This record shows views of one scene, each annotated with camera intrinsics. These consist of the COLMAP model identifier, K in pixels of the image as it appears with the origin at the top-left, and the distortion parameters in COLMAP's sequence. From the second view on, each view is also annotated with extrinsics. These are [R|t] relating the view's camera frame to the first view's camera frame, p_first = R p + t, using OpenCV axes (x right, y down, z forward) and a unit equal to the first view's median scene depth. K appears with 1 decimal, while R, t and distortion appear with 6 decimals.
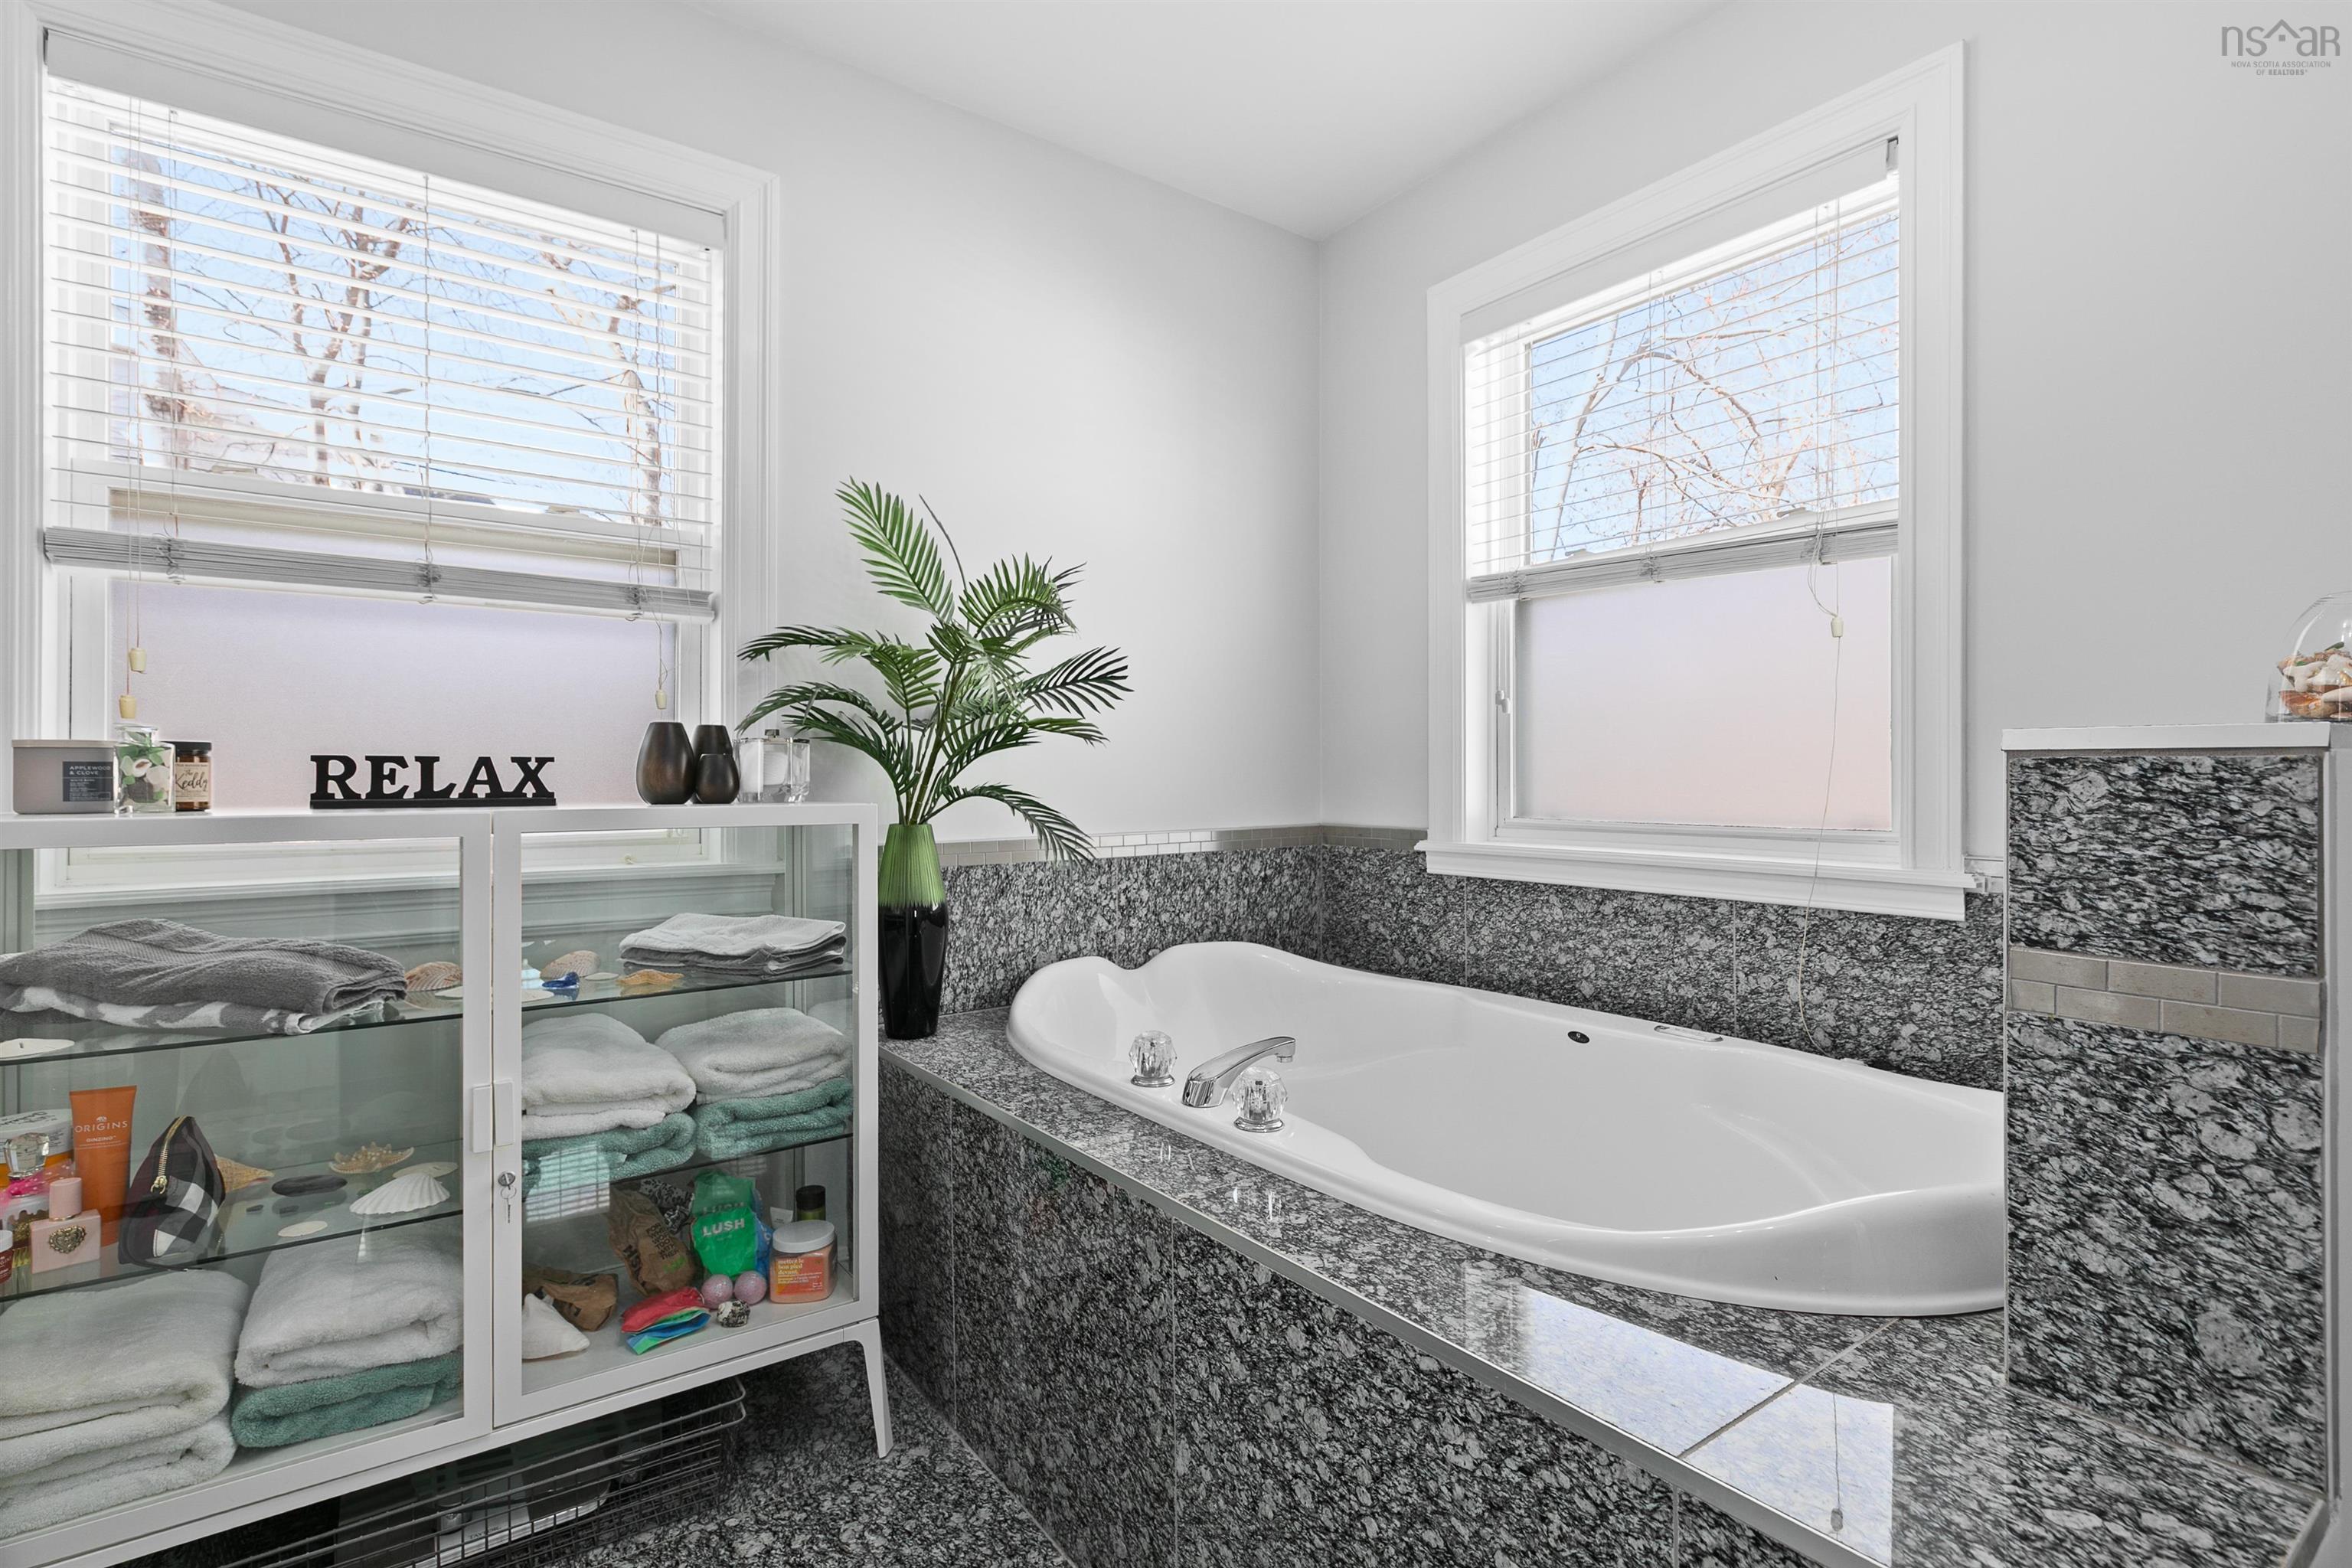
lens RADIAL K [[1119.8, 0, 1199.0], [0, 1119.8, 748.5], [0, 0, 1]] dist [-0.001277, -0.000088]
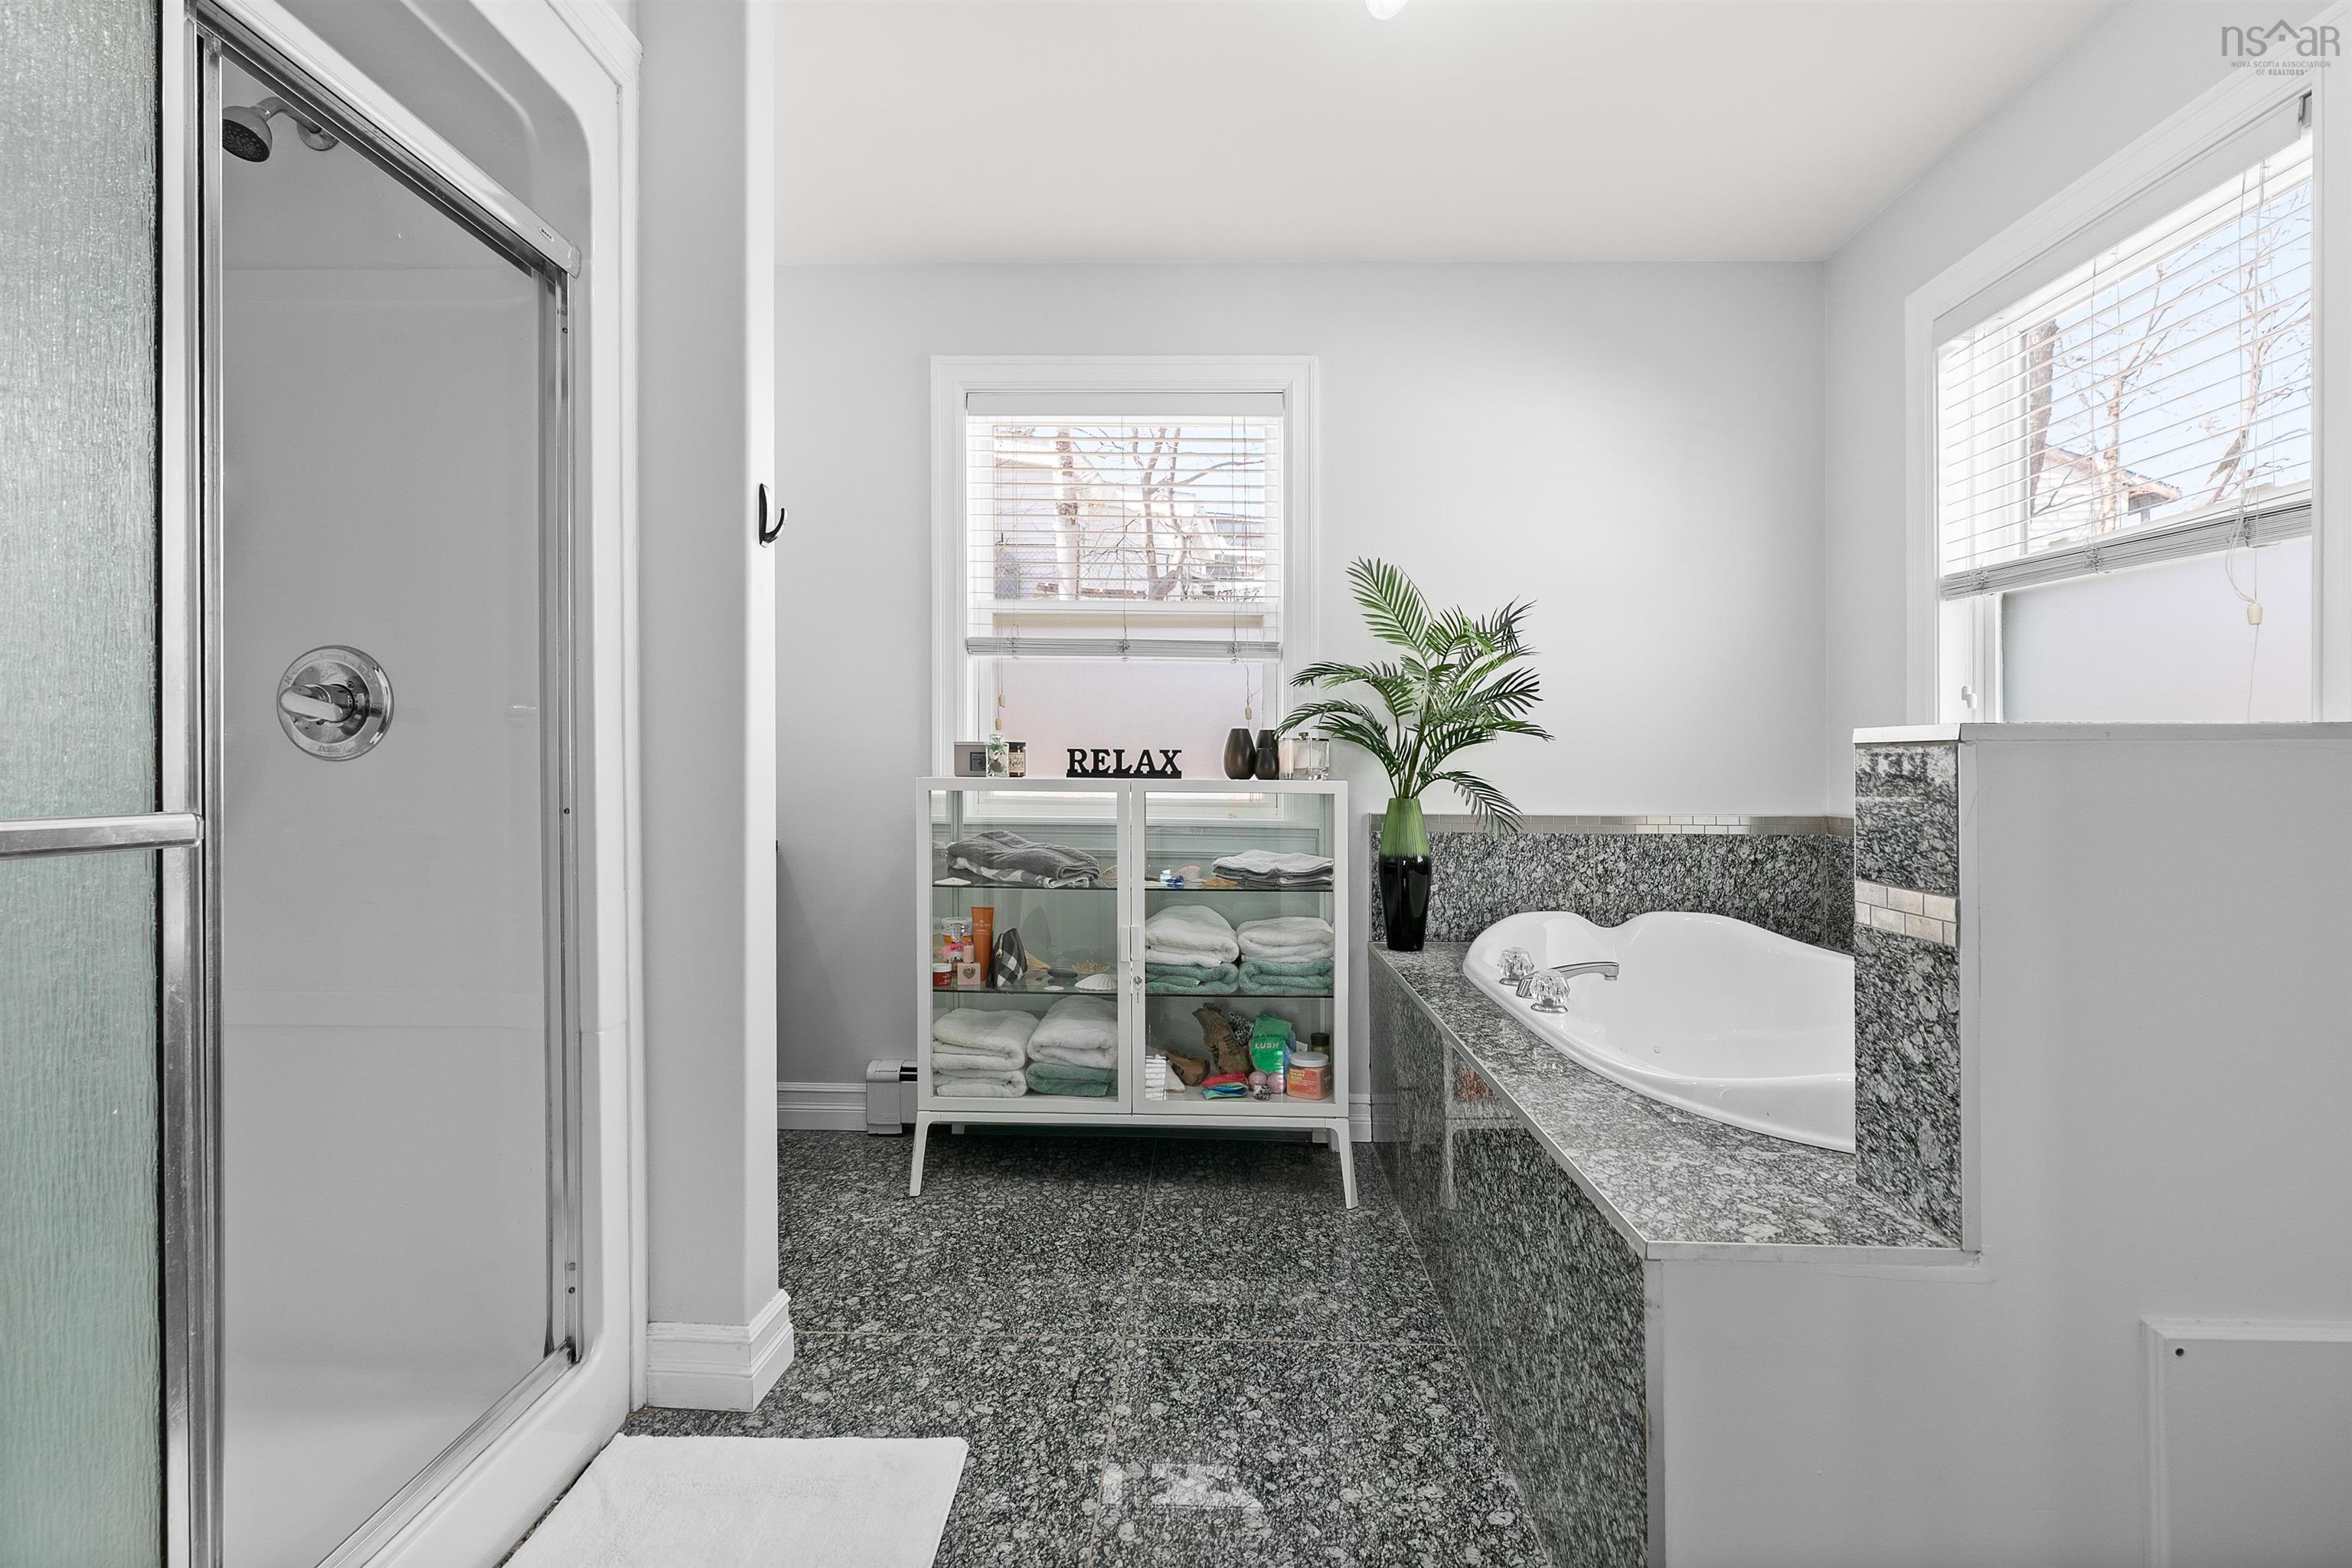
lens RADIAL K [[1119.8, 0, 1199.0], [0, 1119.8, 748.5], [0, 0, 1]] dist [-0.001277, -0.000088]
pose [[0.800469, -0.000763, -0.599373, 0.487501], [0.002877, 0.999993, 0.002569, 0.001287], [0.599367, -0.003781, 0.800465, -0.353354]]
